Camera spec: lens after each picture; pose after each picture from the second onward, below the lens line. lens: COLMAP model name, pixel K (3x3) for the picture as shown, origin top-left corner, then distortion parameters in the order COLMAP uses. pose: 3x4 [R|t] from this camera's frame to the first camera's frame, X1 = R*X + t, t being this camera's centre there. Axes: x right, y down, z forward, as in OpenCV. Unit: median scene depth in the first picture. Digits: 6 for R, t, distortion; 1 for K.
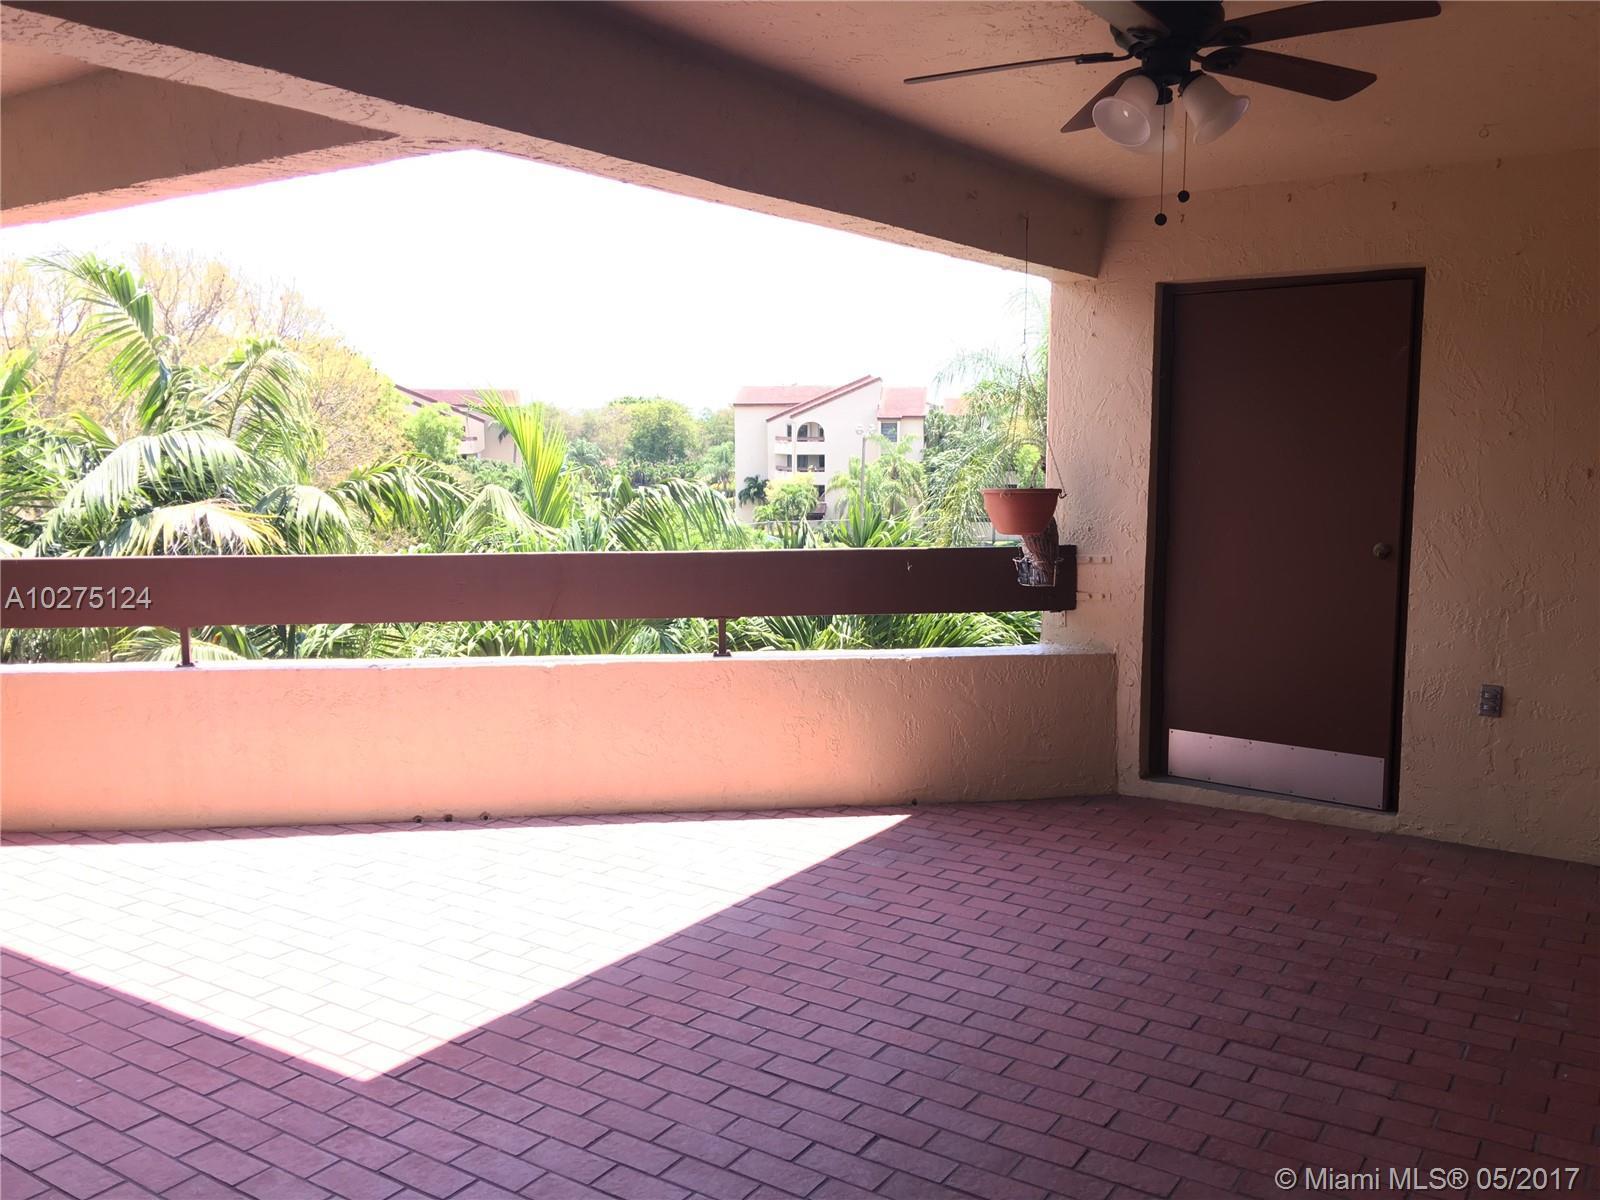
lens RADIAL K [[1370.9, 0, 793.9], [0, 1370.9, 592.2], [0, 0, 1]] dist [0.034662, -0.020934]
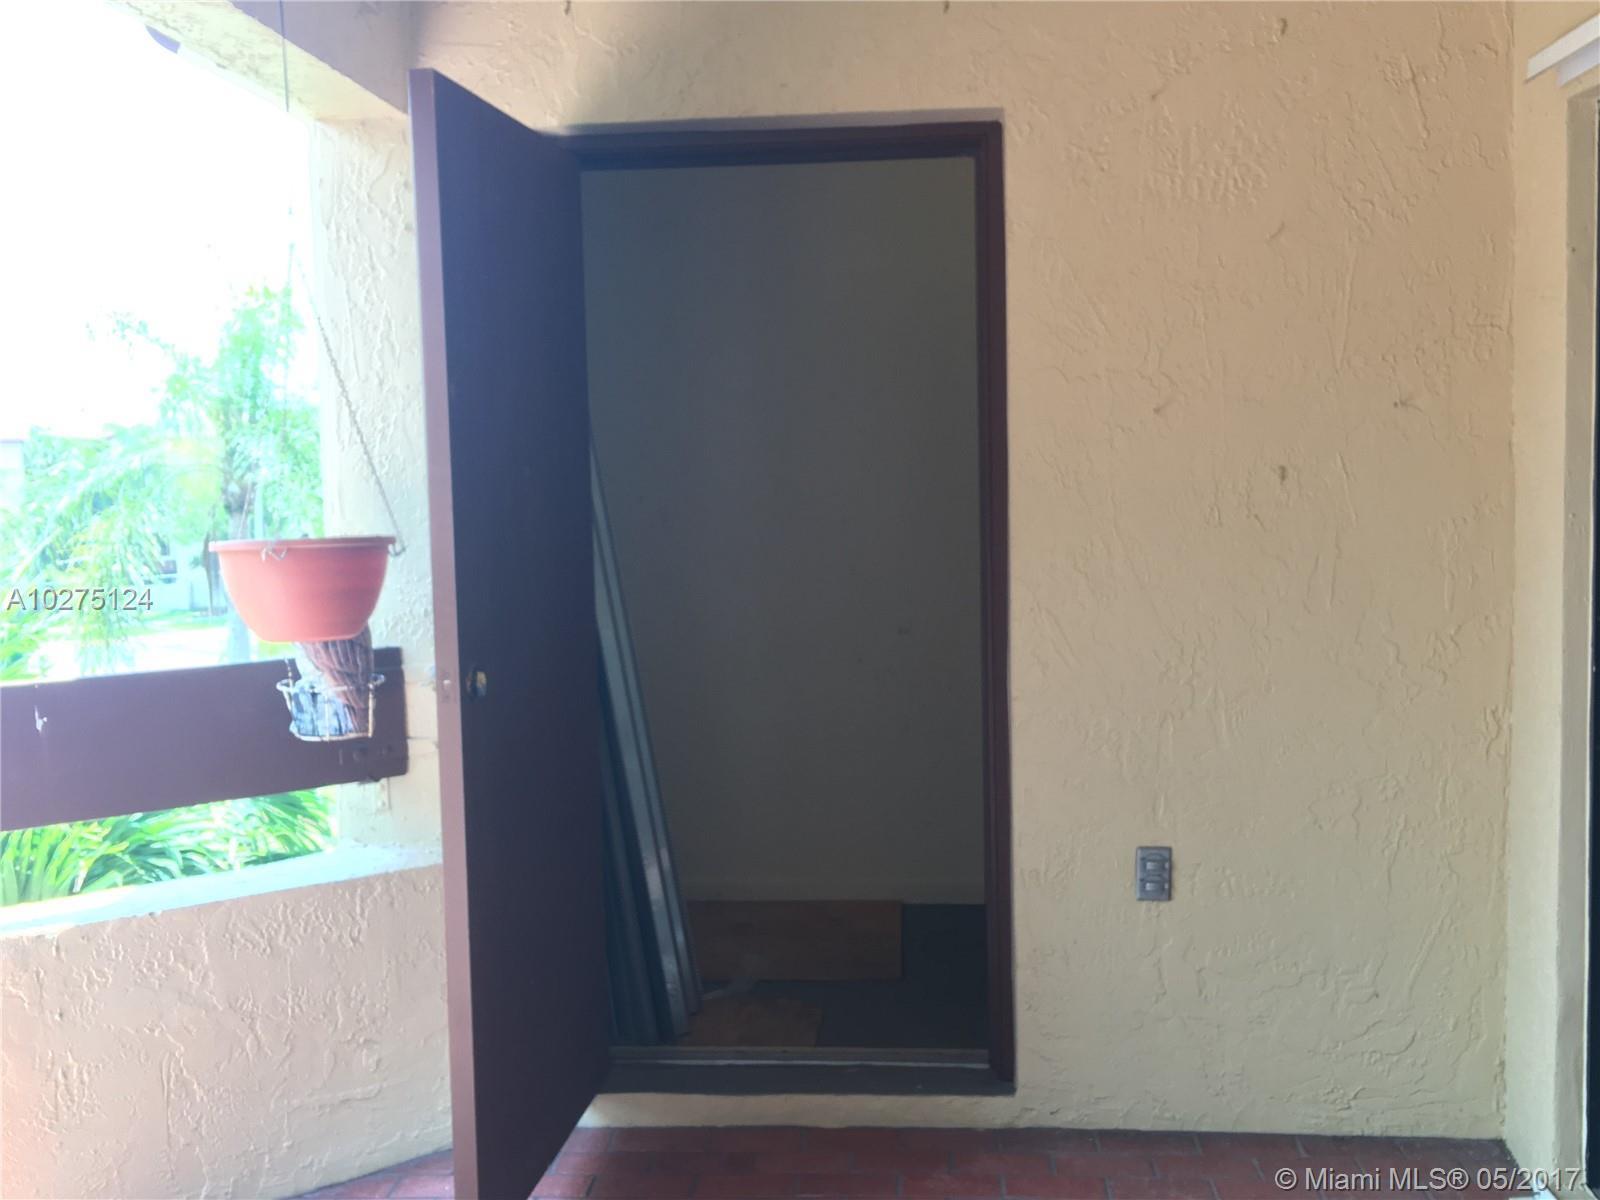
lens RADIAL K [[1750.6, 0, 791.4], [0, 1750.6, 599.5], [0, 0, 1]] dist [0.065403, 0.000000]
pose [[0.875943, -0.056267, 0.479122, 0.026094], [0.074502, 0.997038, -0.019116, -0.030910], [-0.476628, 0.052440, 0.877540, 0.401198]]
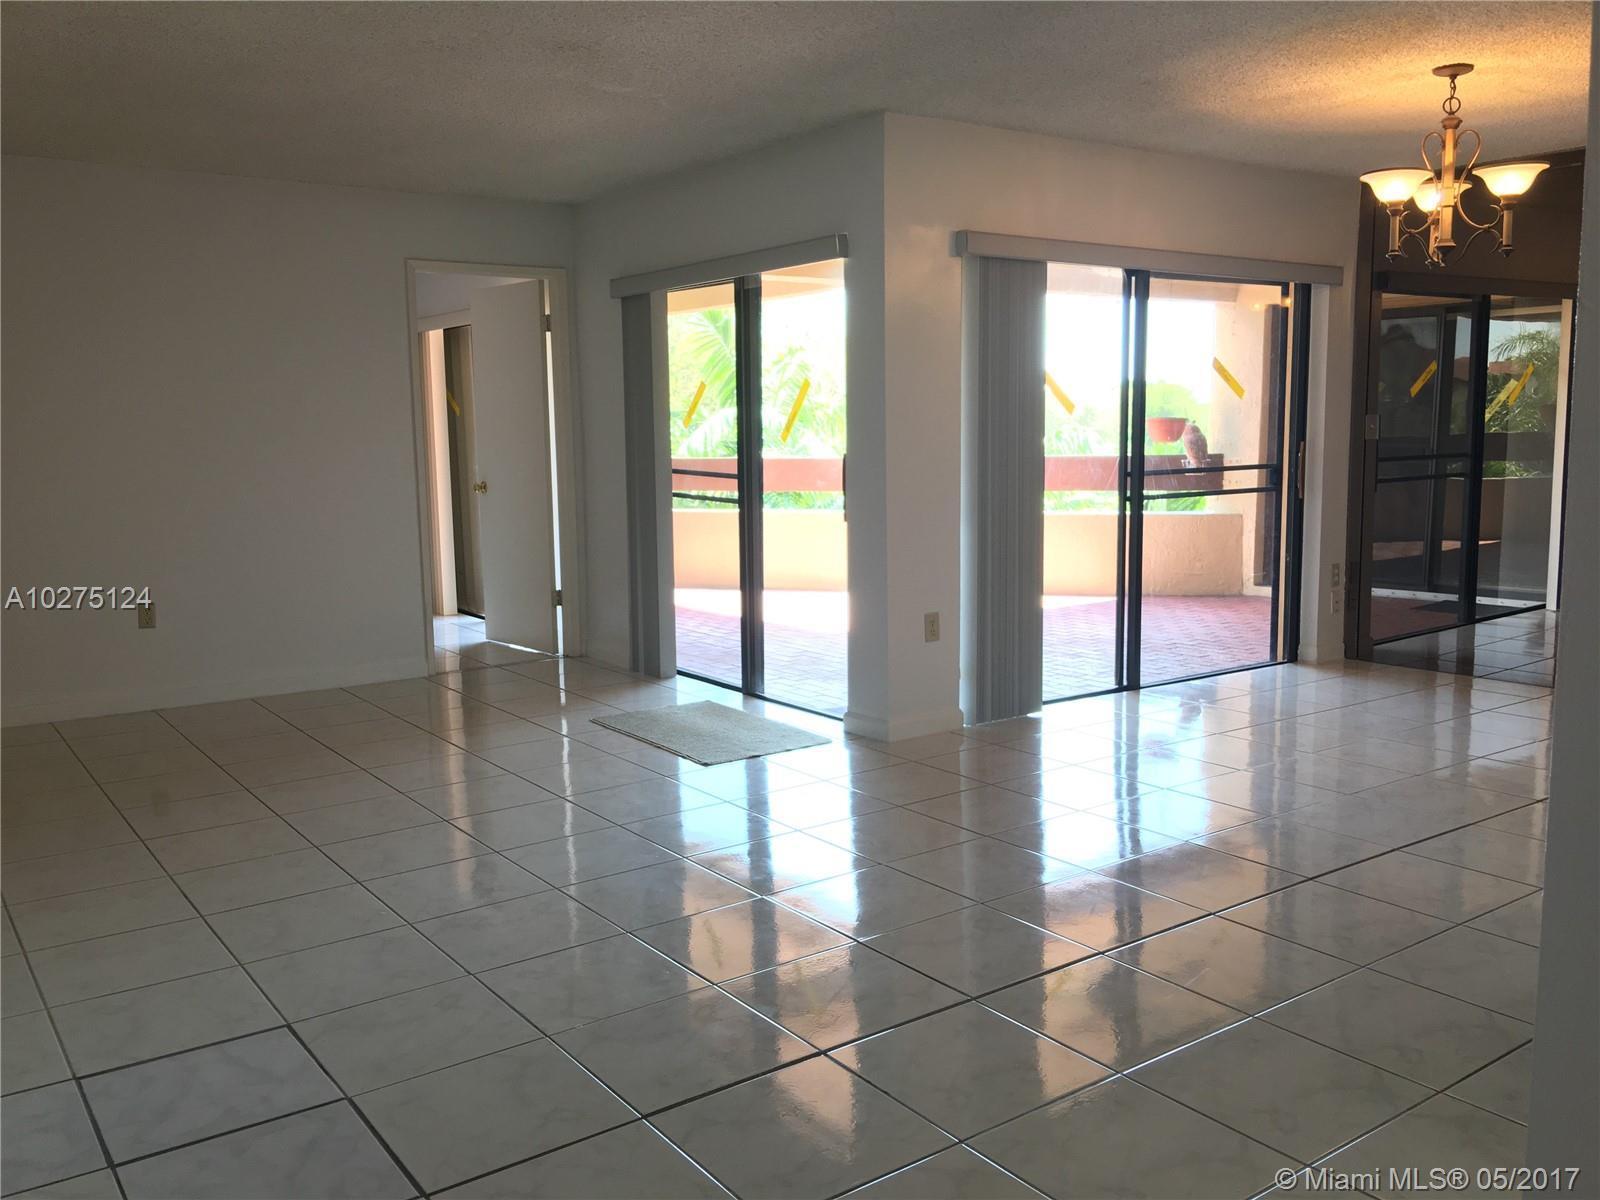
lens RADIAL K [[1370.9, 0, 803.6], [0, 1370.9, 602.0], [0, 0, 1]] dist [0.034662, -0.020934]
pose [[0.937444, 0.030770, -0.346774, 0.349261], [-0.023325, 0.999400, 0.025622, 0.135357], [0.347355, -0.015930, 0.937599, -0.934339]]
